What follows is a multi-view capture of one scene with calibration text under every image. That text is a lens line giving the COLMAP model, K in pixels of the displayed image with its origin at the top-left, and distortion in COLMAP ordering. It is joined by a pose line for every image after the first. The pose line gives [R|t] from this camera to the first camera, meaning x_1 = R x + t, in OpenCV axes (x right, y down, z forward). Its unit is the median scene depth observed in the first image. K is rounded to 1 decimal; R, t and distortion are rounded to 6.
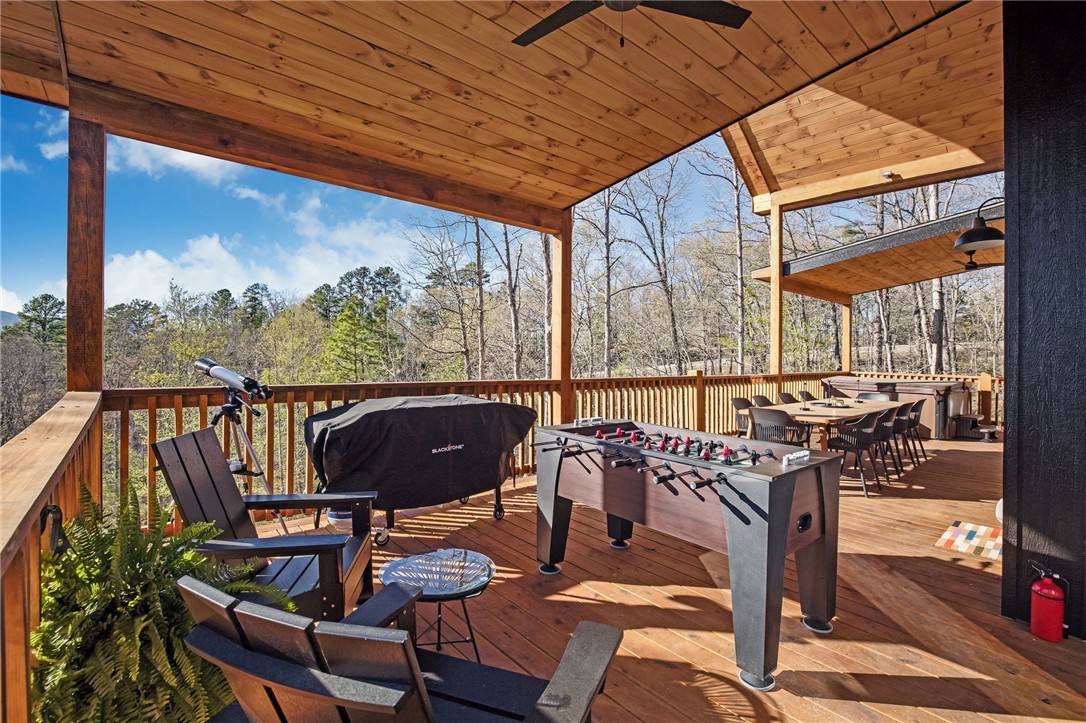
lens RADIAL K [[504.7, 0, 537.5], [0, 504.7, 360.4], [0, 0, 1]] dist [-0.058751, 0.021382]
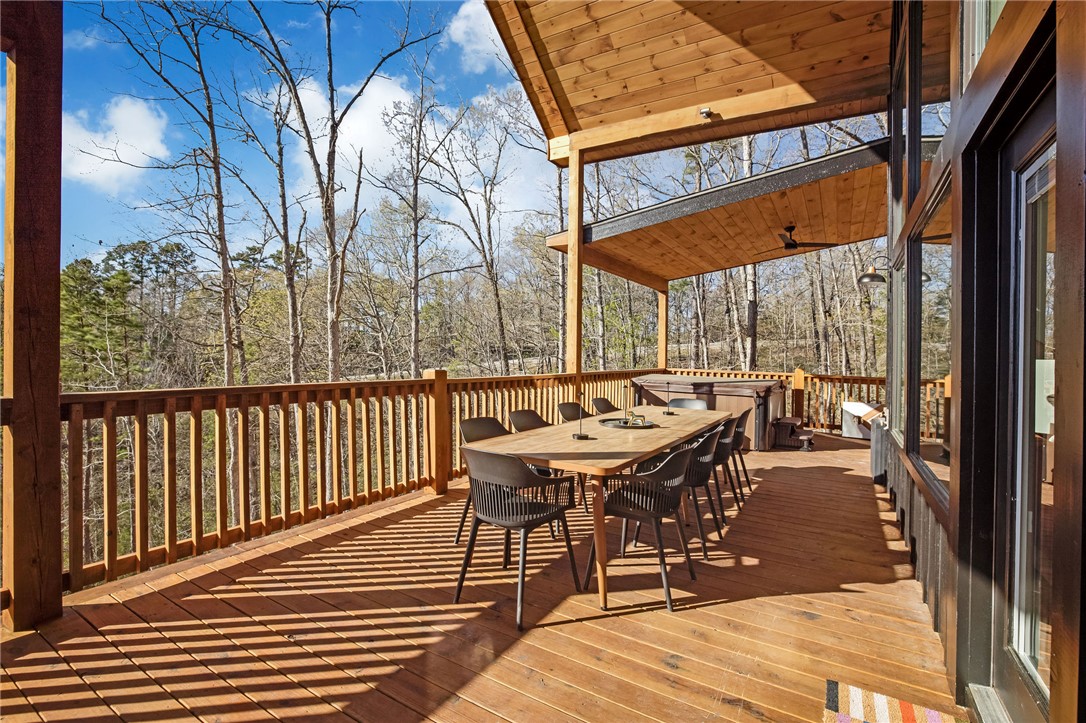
lens RADIAL K [[504.7, 0, 537.5], [0, 504.7, 360.4], [0, 0, 1]] dist [-0.058751, 0.021382]
pose [[0.955622, -0.000427, 0.294594, 0.197703], [-0.002065, 0.999965, 0.008148, 0.002167], [-0.294587, -0.008395, 0.955588, 0.281428]]
